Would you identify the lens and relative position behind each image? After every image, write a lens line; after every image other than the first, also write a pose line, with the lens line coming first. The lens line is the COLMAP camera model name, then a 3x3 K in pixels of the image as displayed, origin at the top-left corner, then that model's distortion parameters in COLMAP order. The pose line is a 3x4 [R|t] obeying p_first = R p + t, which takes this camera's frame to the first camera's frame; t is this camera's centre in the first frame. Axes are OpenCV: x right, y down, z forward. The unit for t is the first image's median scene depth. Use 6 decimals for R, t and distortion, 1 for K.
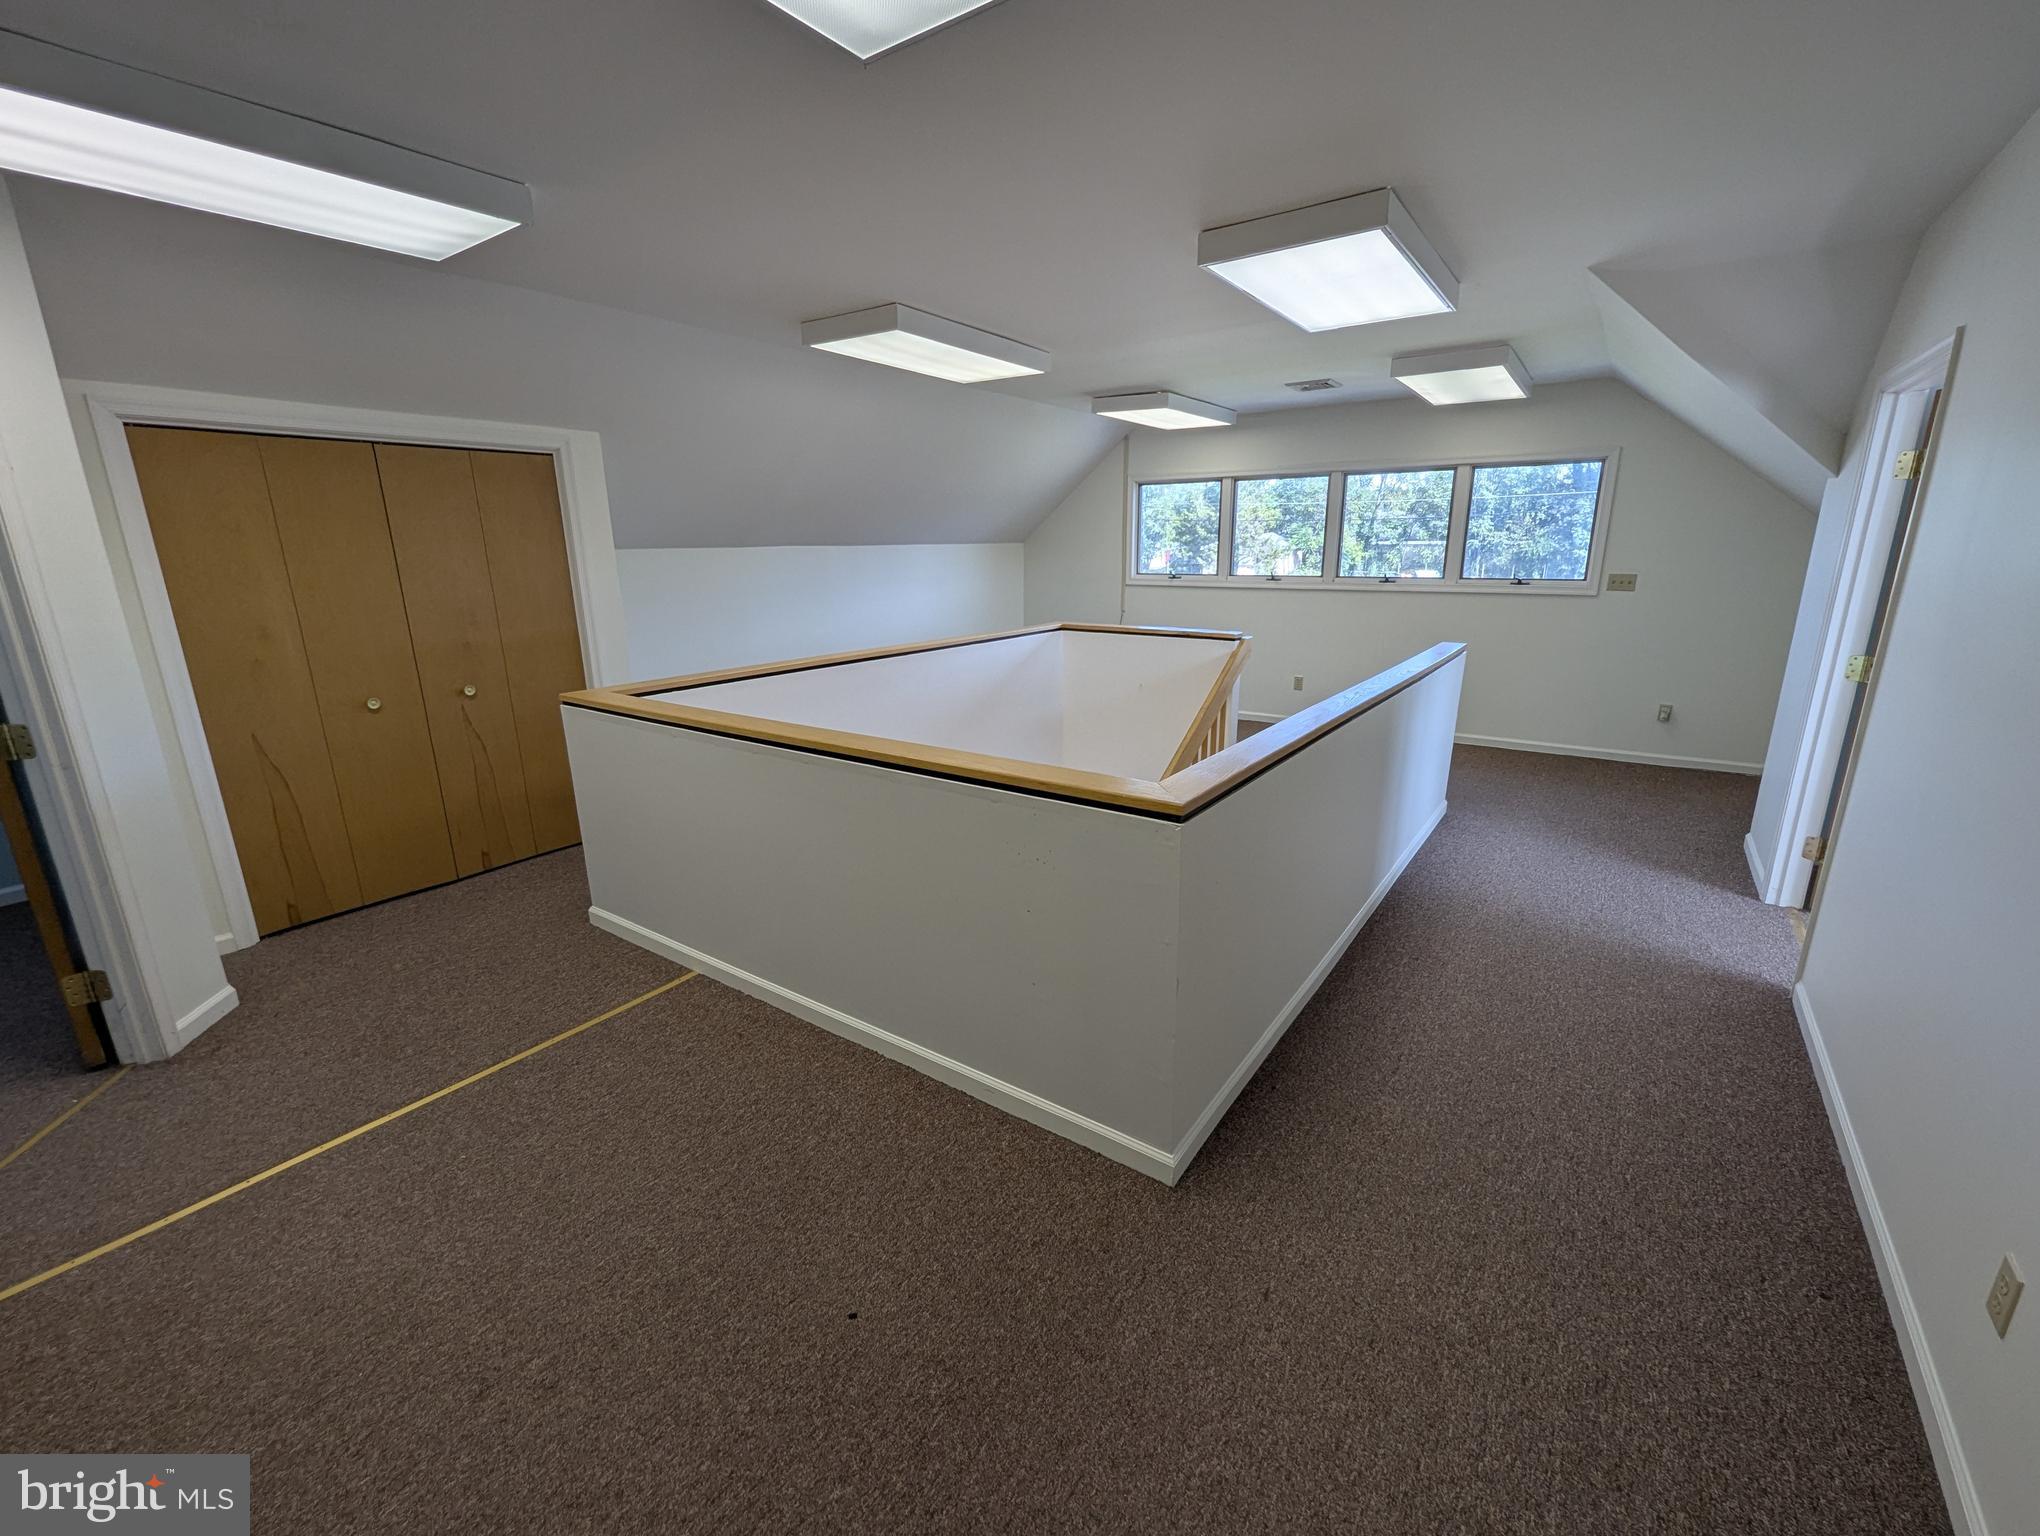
lens RADIAL K [[848.6, 0, 1025.0], [0, 848.6, 767.8], [0, 0, 1]] dist [-0.000549, -0.000156]
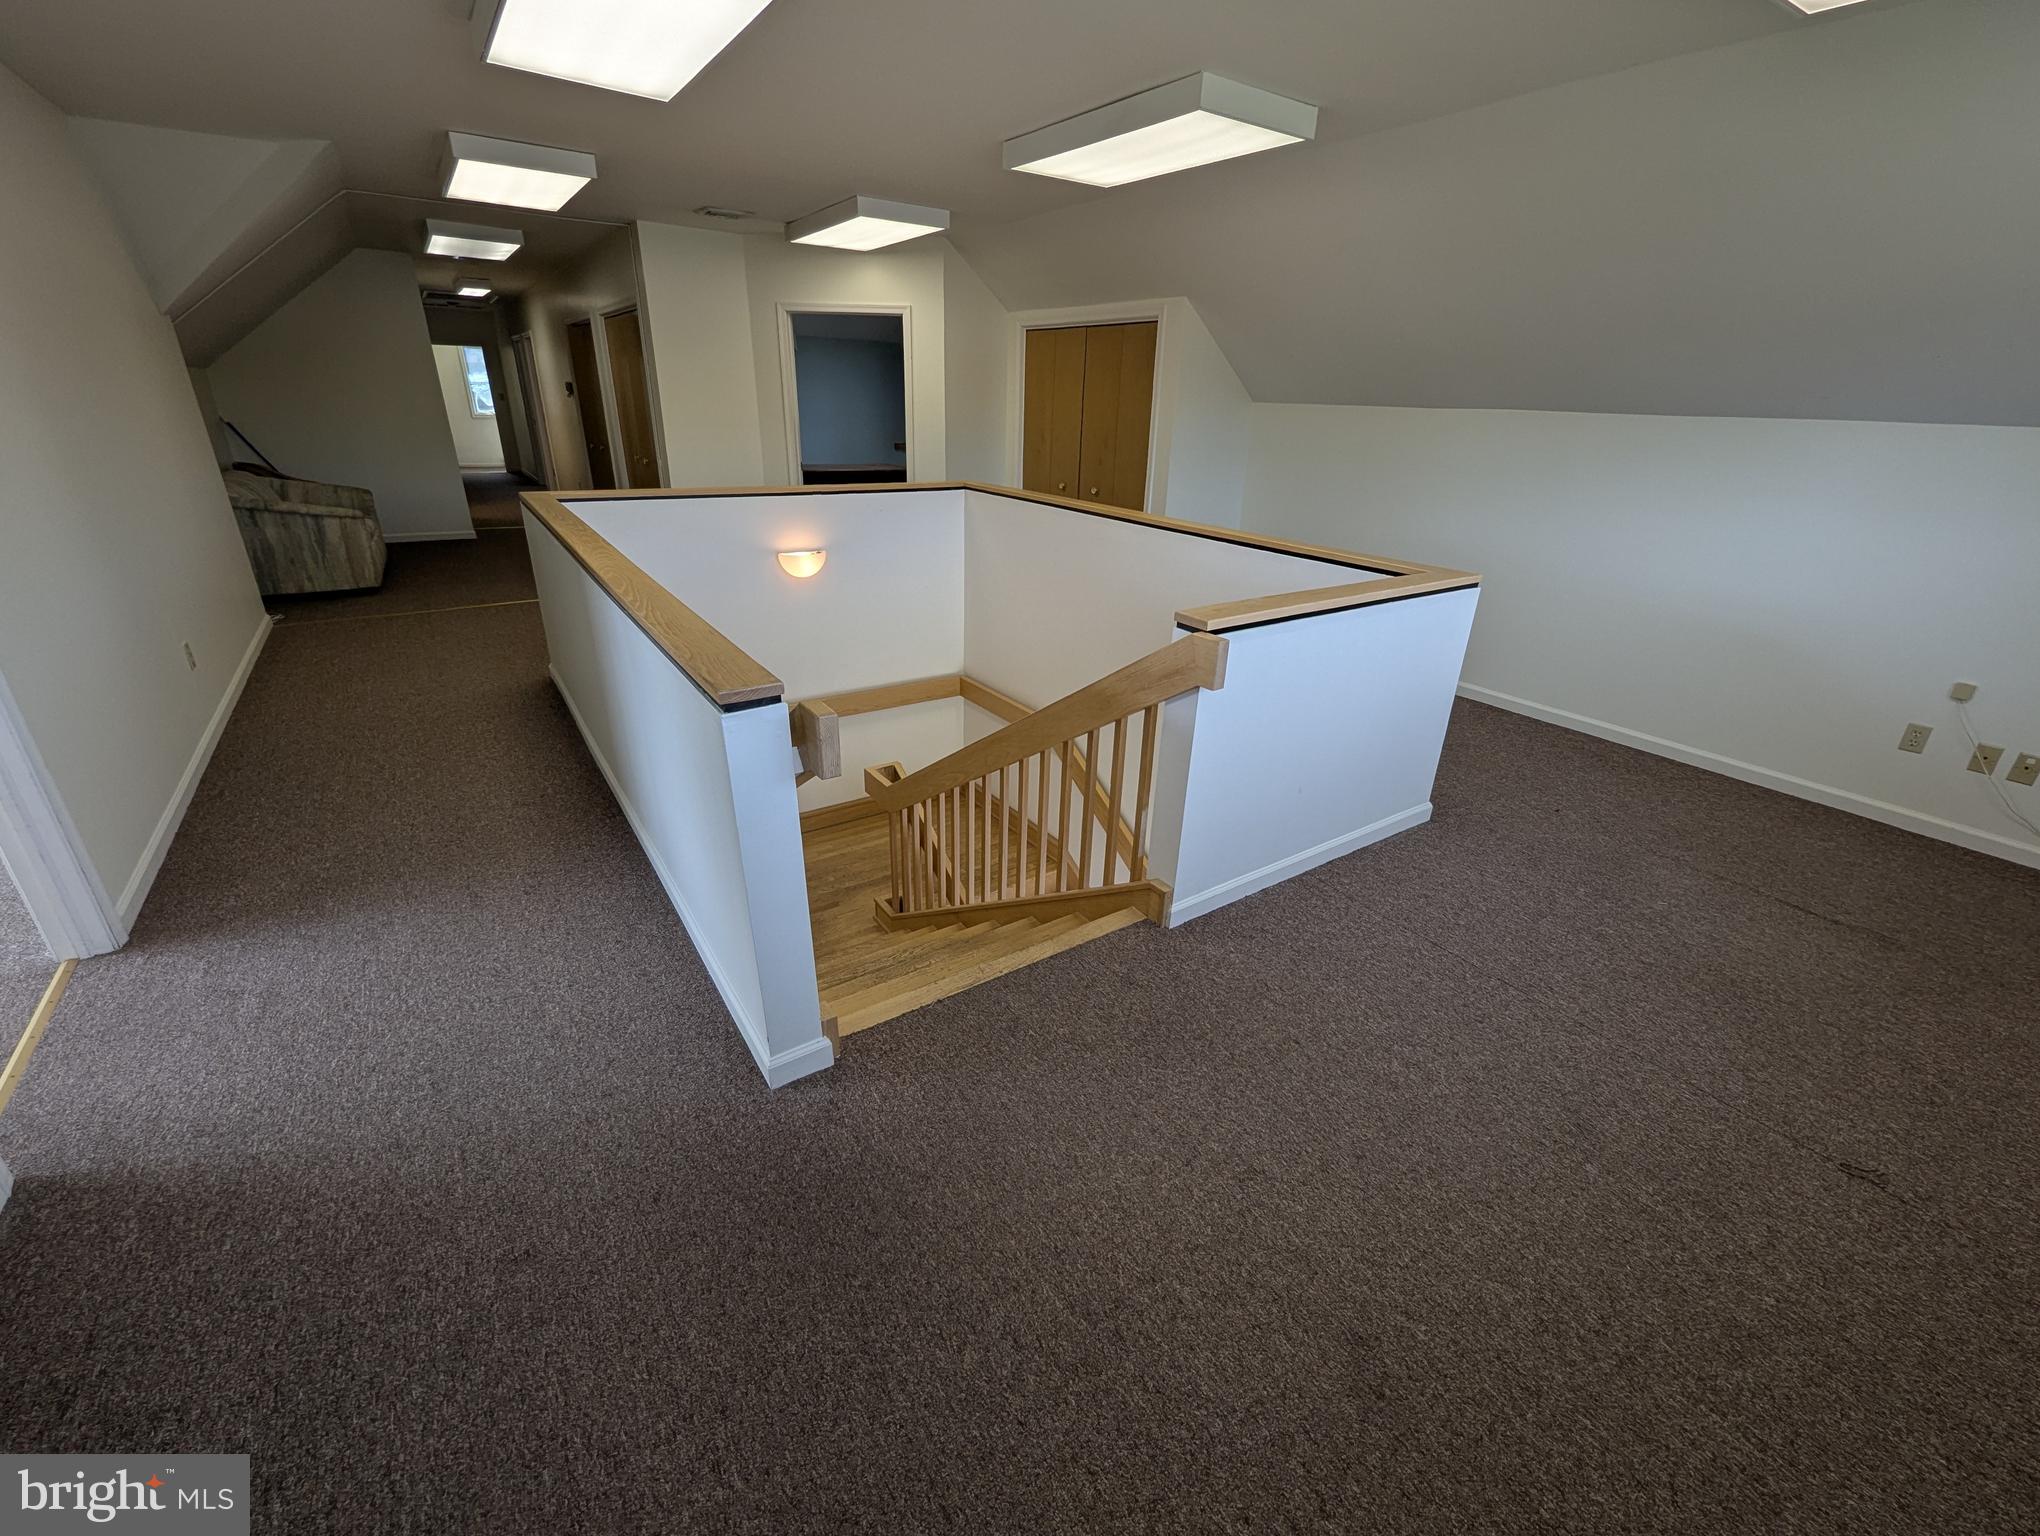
lens RADIAL K [[848.6, 0, 1025.0], [0, 848.6, 767.8], [0, 0, 1]] dist [-0.000549, -0.000156]
pose [[-0.350166, 0.372962, -0.859234, 1.063568], [-0.268577, 0.838817, 0.473553, -0.427795], [0.897357, 0.396593, -0.193557, 1.609281]]
